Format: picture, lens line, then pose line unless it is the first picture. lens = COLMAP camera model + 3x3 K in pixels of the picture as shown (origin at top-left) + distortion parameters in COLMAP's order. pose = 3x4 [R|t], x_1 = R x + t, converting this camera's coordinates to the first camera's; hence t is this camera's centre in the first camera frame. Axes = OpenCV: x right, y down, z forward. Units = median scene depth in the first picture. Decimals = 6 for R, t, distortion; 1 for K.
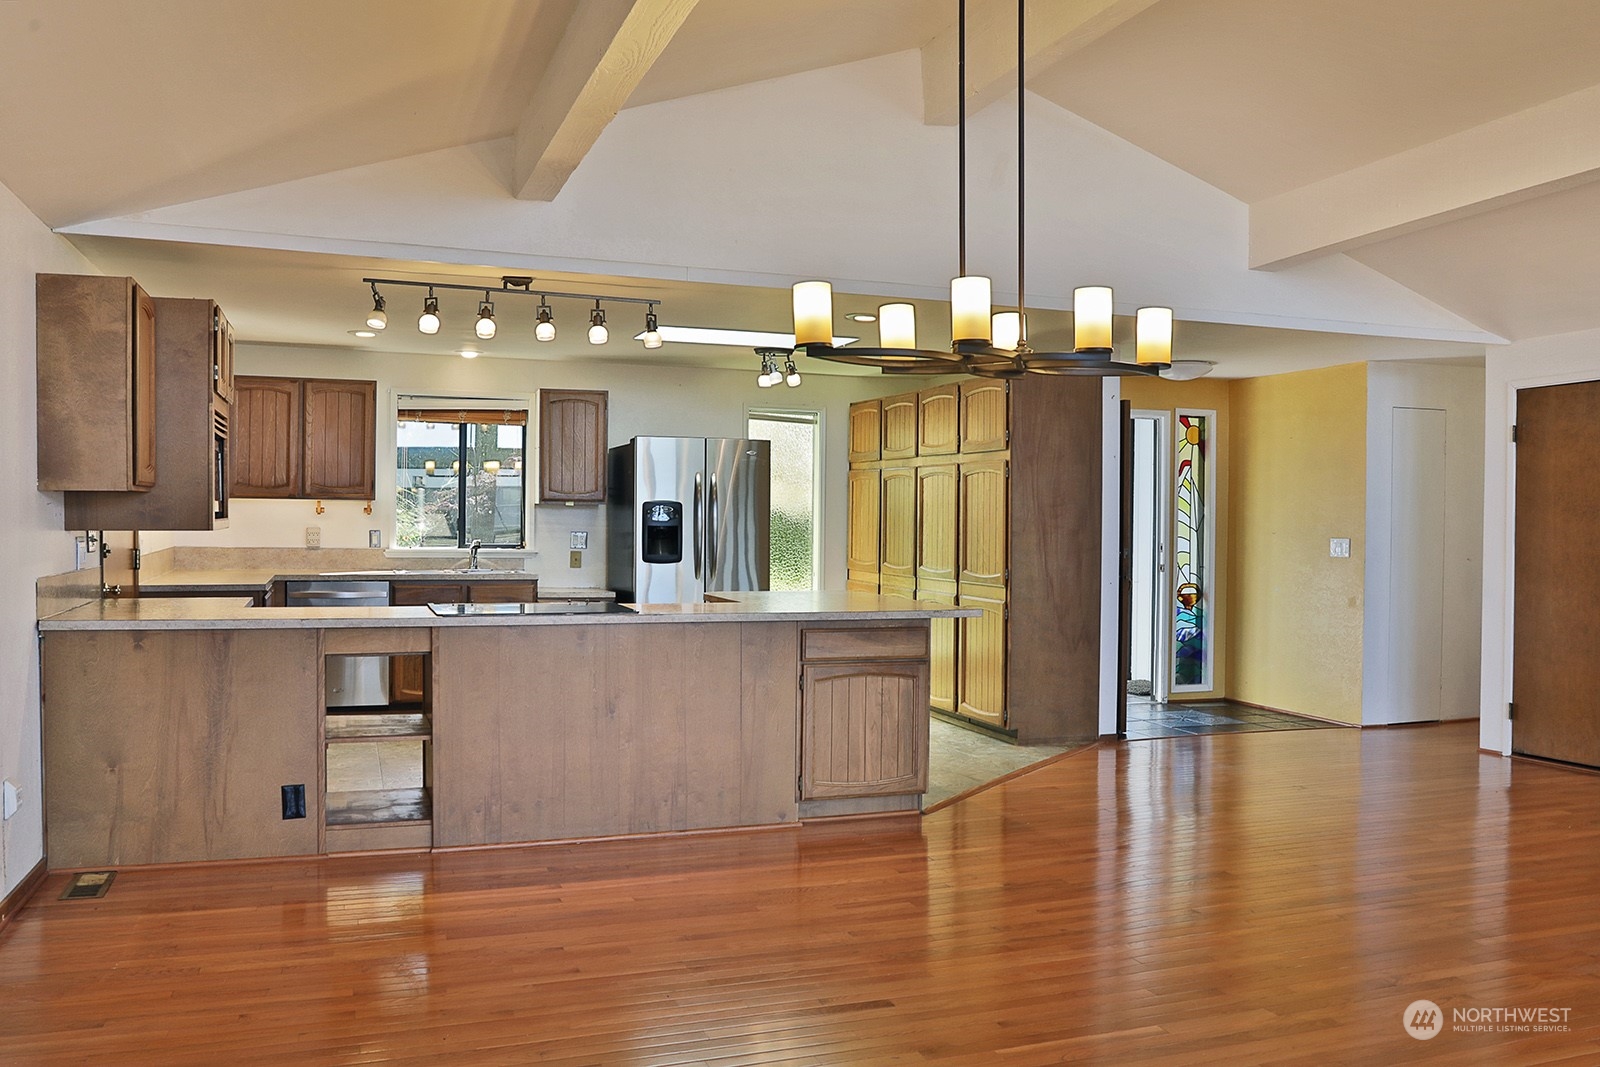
lens RADIAL K [[1312.4, 0, 800.0], [0, 1312.4, 533.5], [0, 0, 1]] dist [-0.006202, -0.001495]
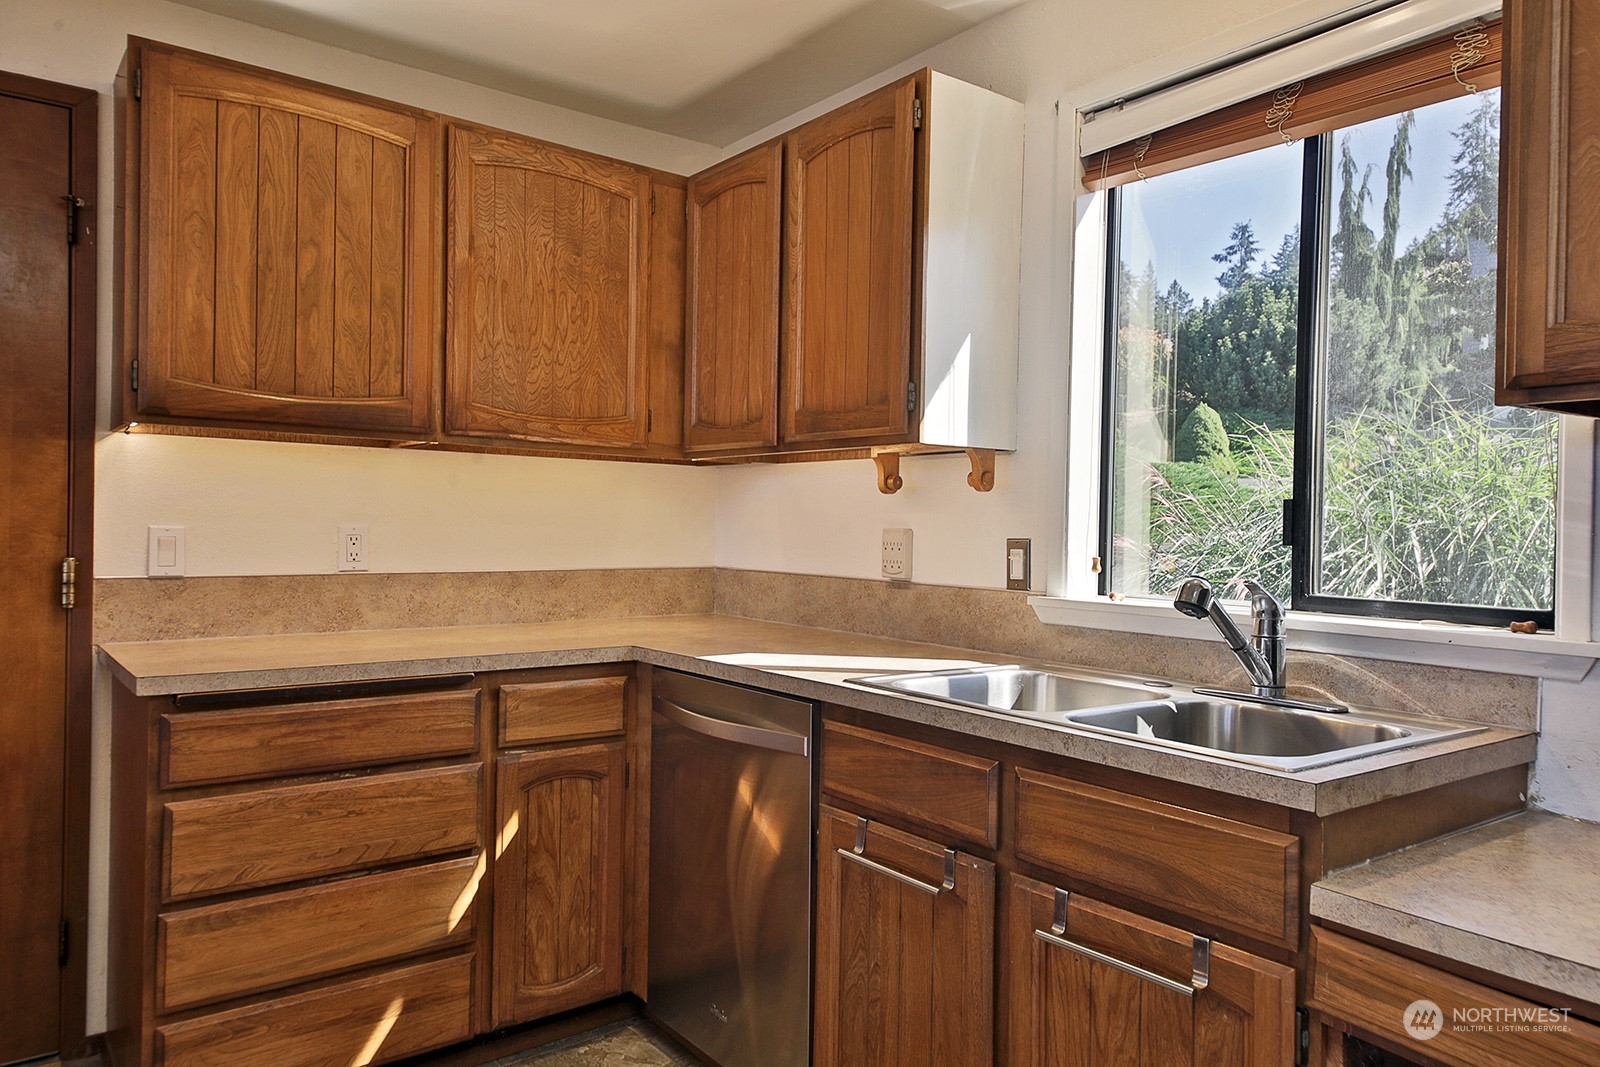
lens RADIAL K [[1073.1, 0, 800.0], [0, 1073.1, 533.5], [0, 0, 1]] dist [-0.004176, -0.001378]
pose [[0.313923, -0.003681, -0.949441, -0.082449], [-0.029951, 0.999456, -0.013778, 0.001743], [0.948976, 0.032762, 0.313642, 0.867338]]
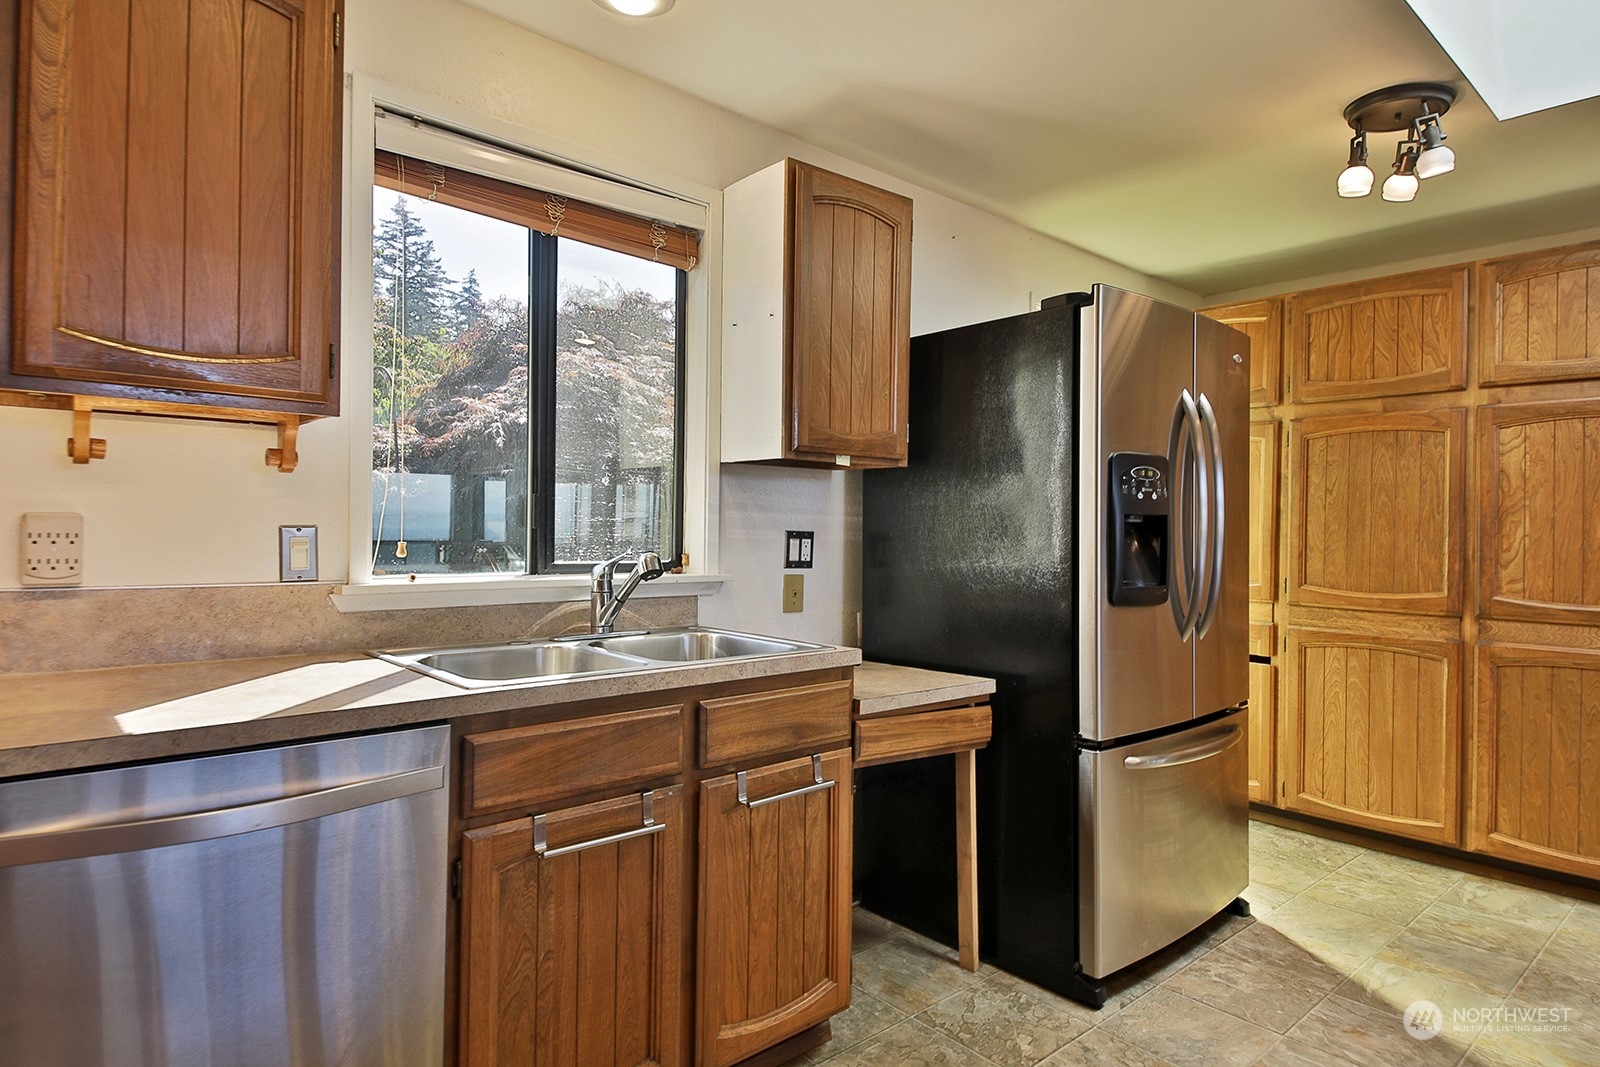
lens RADIAL K [[886.5, 0, 800.0], [0, 886.5, 533.5], [0, 0, 1]] dist [0.002350, 0.000545]
pose [[0.921155, -0.003214, 0.389183, -0.298820], [0.003300, 0.999994, 0.000448, -0.000272], [-0.389182, 0.000872, 0.921160, 0.768573]]
